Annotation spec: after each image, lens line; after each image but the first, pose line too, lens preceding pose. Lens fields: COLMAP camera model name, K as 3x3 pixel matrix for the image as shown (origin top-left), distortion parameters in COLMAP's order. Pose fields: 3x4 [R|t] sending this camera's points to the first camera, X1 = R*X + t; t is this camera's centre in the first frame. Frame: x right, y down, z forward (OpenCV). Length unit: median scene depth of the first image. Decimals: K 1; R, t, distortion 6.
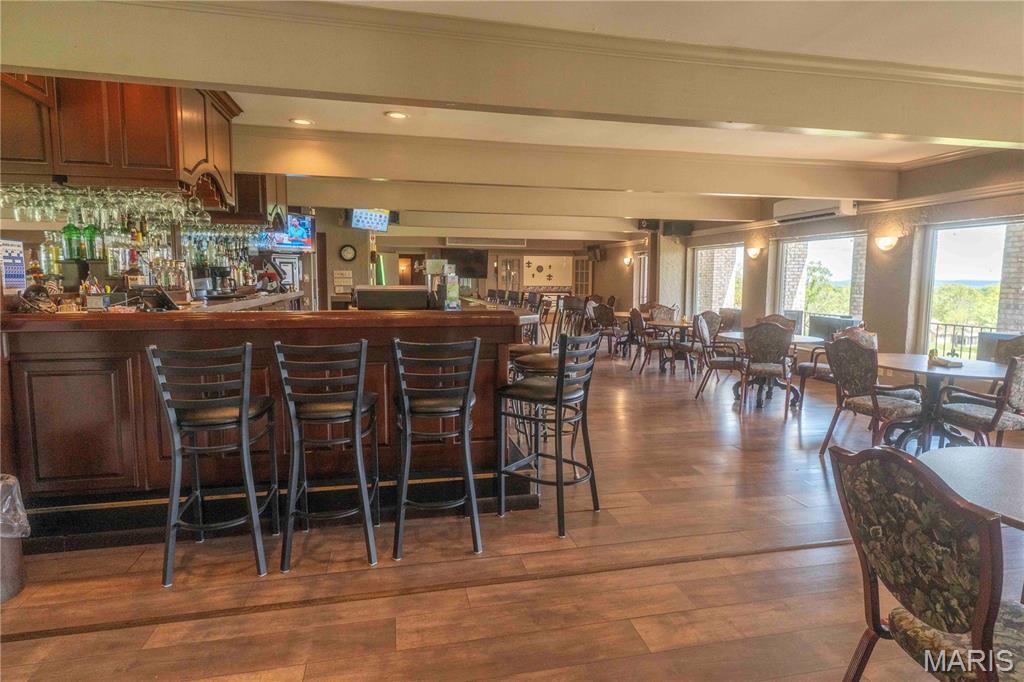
lens RADIAL K [[580.1, 0, 508.4], [0, 580.1, 338.8], [0, 0, 1]] dist [-0.002188, -0.001249]
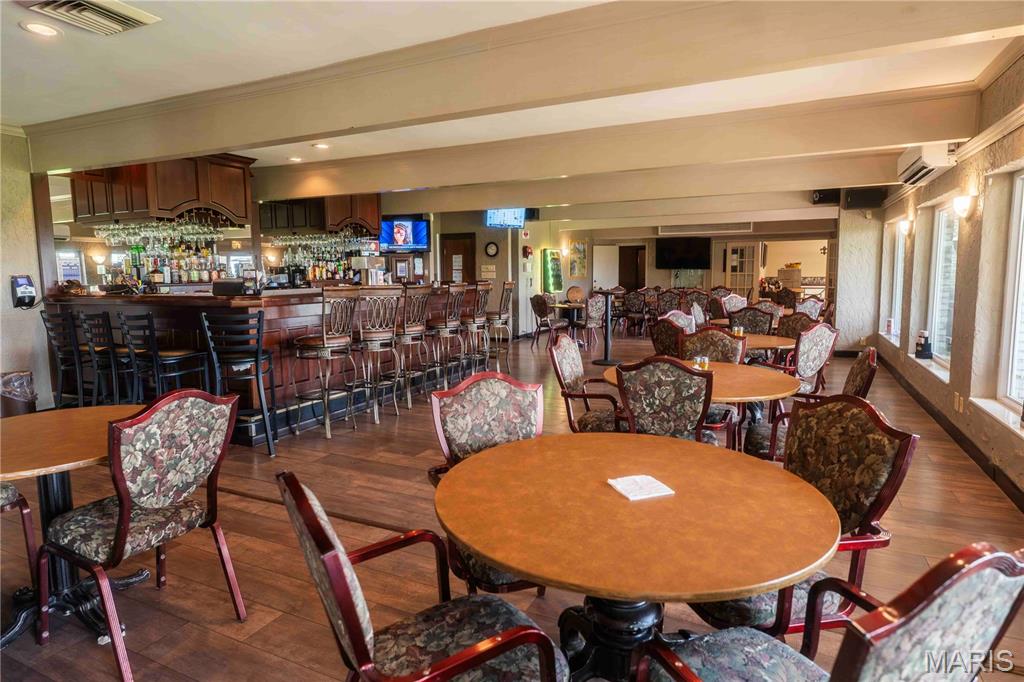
lens RADIAL K [[580.1, 0, 465.4], [0, 580.1, 340.1], [0, 0, 1]] dist [-0.002188, -0.001249]
pose [[0.761369, 0.063043, -0.645246, 0.429533], [-0.052739, 0.997985, 0.035277, -0.008521], [0.646170, 0.007171, 0.763160, 0.107621]]
